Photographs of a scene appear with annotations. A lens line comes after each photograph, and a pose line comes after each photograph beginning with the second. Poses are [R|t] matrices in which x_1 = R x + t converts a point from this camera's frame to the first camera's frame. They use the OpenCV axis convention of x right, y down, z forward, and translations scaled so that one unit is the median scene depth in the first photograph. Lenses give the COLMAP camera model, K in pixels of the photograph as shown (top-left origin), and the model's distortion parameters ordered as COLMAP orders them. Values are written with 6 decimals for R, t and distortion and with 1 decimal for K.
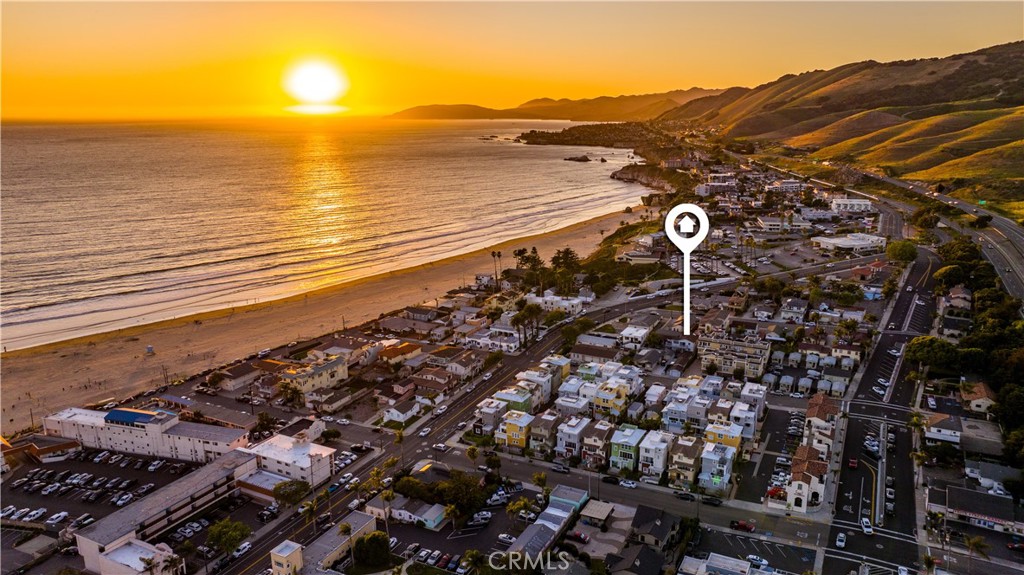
lens RADIAL K [[720.6, 0, 512.0], [0, 720.6, 287.5], [0, 0, 1]] dist [-0.009438, -0.000941]
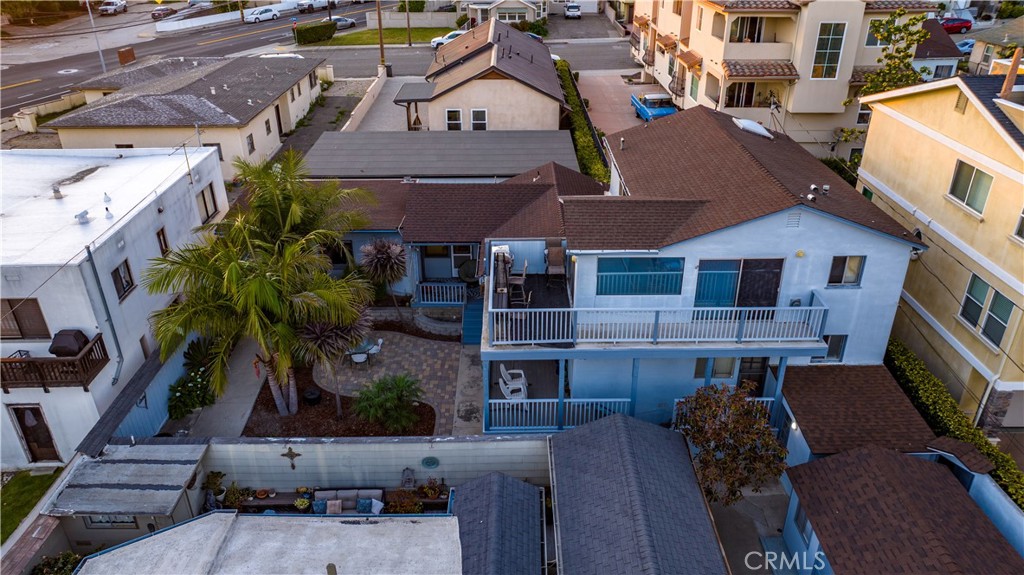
lens RADIAL K [[720.6, 0, 512.0], [0, 720.6, 287.5], [0, 0, 1]] dist [-0.009438, -0.000941]
pose [[0.886493, -0.215357, 0.409574, 0.186343], [0.113721, 0.959350, 0.258293, 0.057856], [-0.448550, -0.182398, 0.874948, 0.925782]]
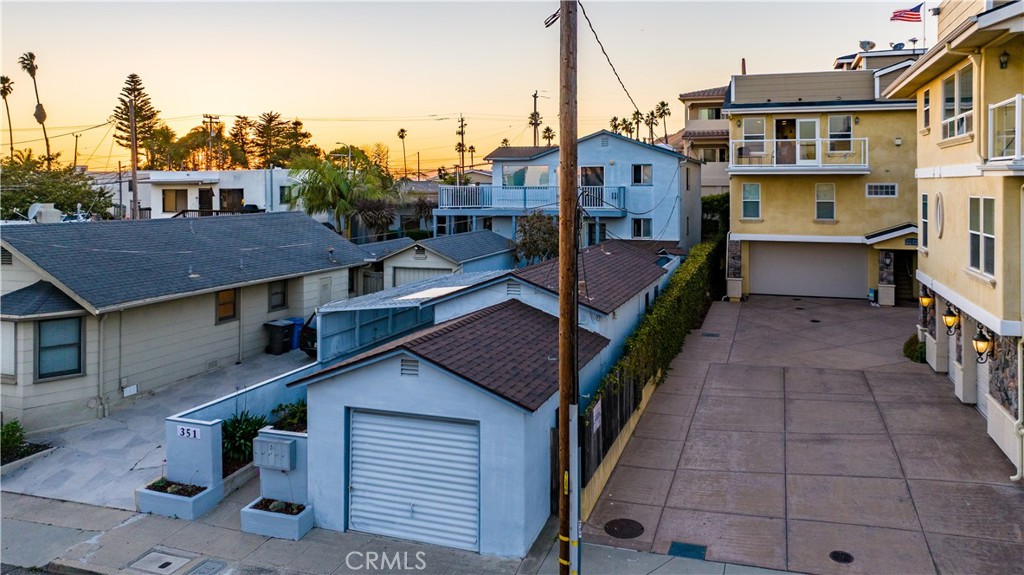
lens RADIAL K [[749.0, 0, 512.0], [0, 749.0, 196.9], [0, 0, 1]] dist [-0.012899, -0.006394]
pose [[0.991147, -0.000425, 0.132765, 0.204937], [0.029988, 0.974868, -0.220757, 0.103374], [-0.129335, 0.222785, 0.966250, 0.864269]]
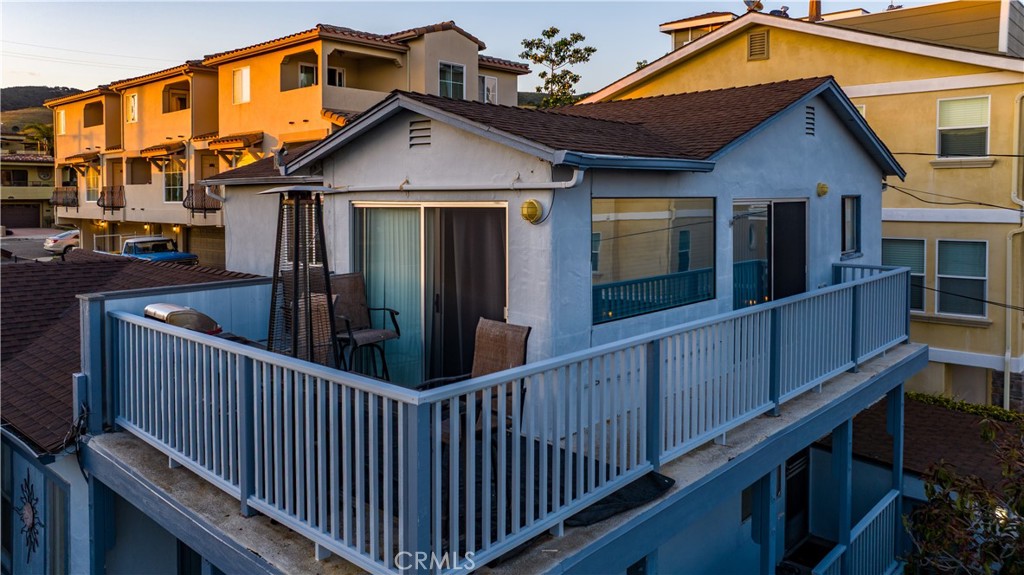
lens RADIAL K [[720.6, 0, 512.0], [0, 720.6, 287.5], [0, 0, 1]] dist [-0.009438, -0.000941]
pose [[0.250906, -0.108291, 0.961935, 0.199034], [0.227606, 0.972463, 0.050108, 0.073412], [-0.940873, 0.206370, 0.268645, 0.974890]]
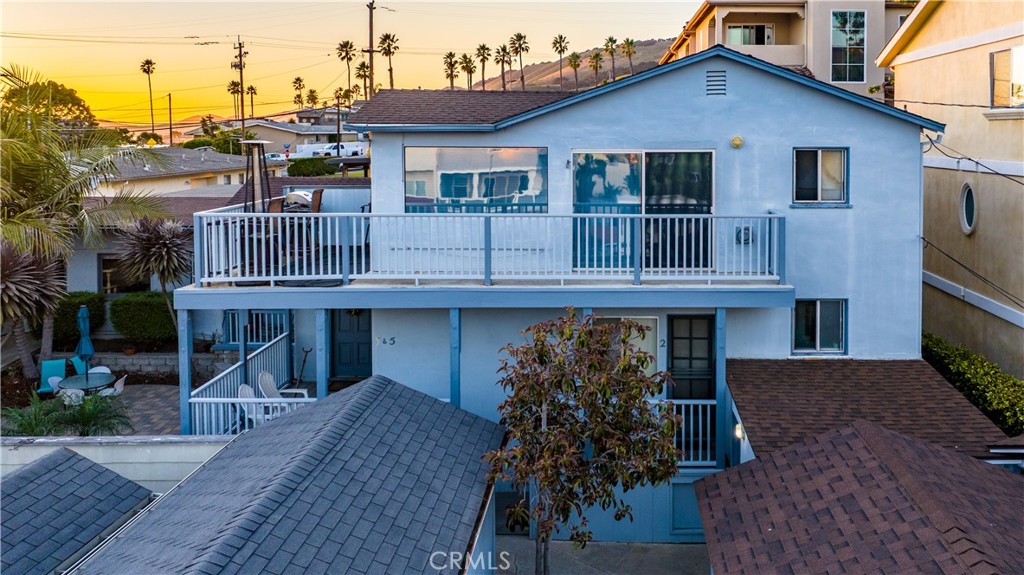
lens RADIAL K [[854.9, 0, 601.6], [0, 854.9, 171.4], [0, 0, 1]] dist [-0.009726, -0.008504]
pose [[0.891055, -0.016078, 0.453611, 0.208023], [0.104804, 0.979655, -0.171147, 0.082462], [-0.441631, 0.200042, 0.874612, 0.933961]]
